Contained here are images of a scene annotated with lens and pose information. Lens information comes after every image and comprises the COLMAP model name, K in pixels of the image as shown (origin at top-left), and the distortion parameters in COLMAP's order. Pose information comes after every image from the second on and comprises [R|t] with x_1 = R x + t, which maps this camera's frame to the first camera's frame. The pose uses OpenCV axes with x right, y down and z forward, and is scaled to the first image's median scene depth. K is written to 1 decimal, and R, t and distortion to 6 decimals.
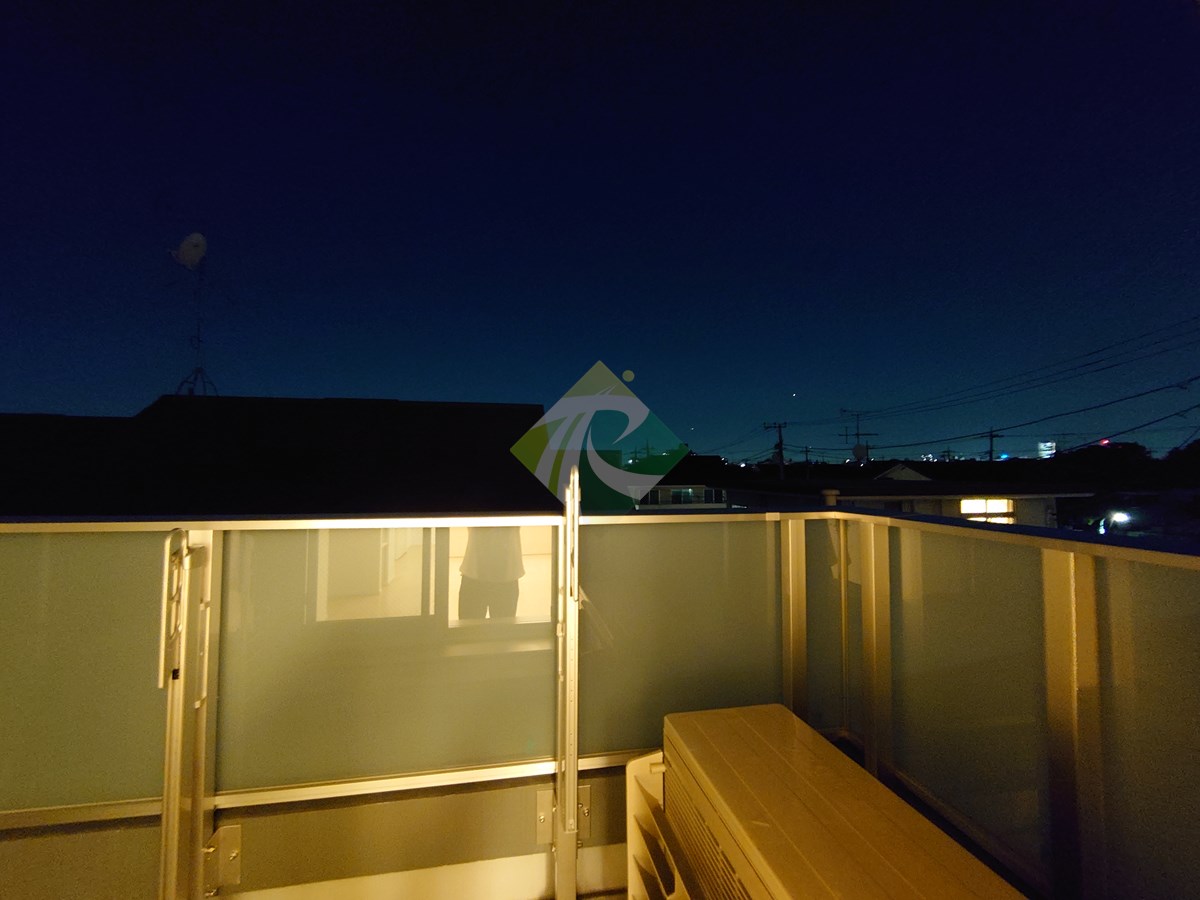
lens RADIAL K [[515.2, 0, 600.5], [0, 515.2, 448.1], [0, 0, 1]] dist [-0.005130, -0.000869]
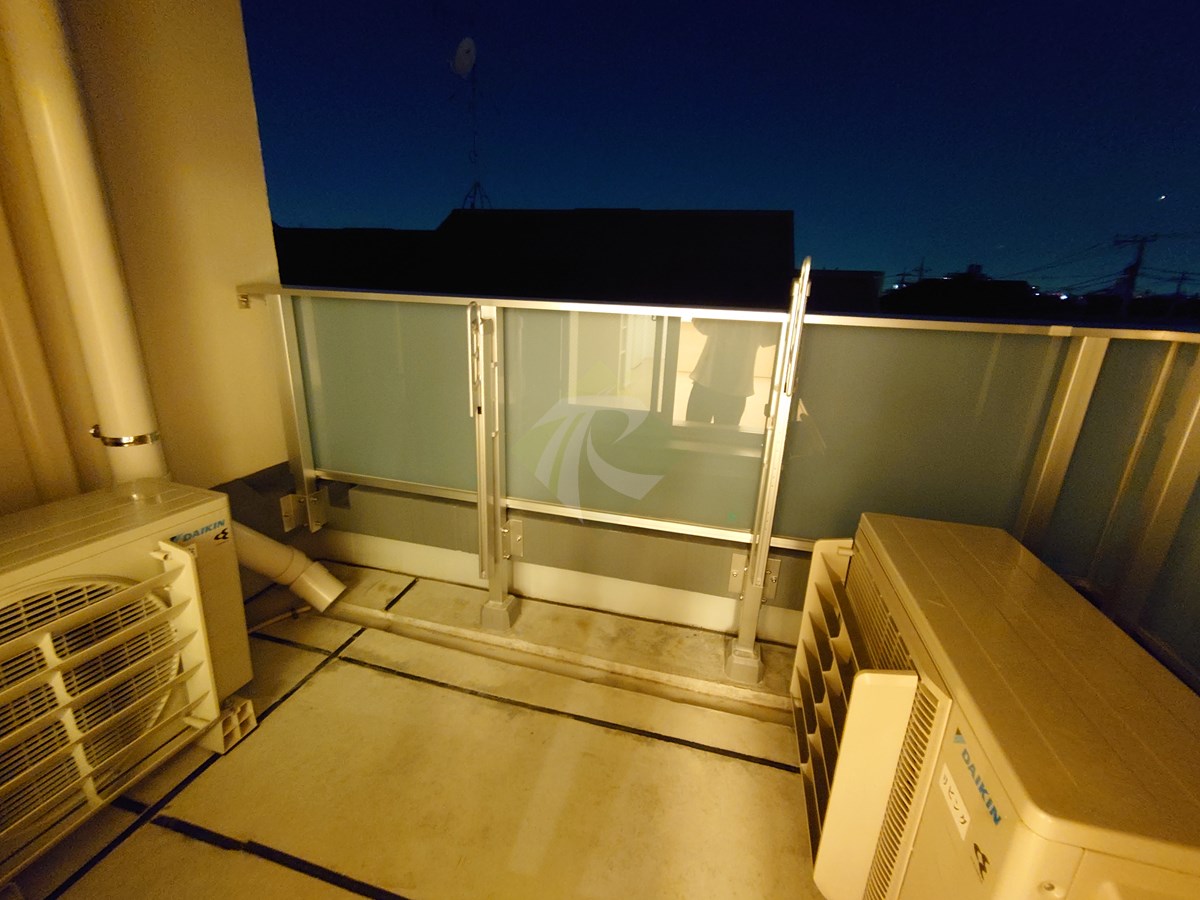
lens RADIAL K [[515.2, 0, 597.1], [0, 515.2, 454.1], [0, 0, 1]] dist [-0.005130, -0.000869]
pose [[0.899261, 0.157639, -0.408020, 0.043919], [-0.012926, 0.941972, 0.335443, 0.062860], [0.437222, -0.296377, 0.849116, -0.074091]]
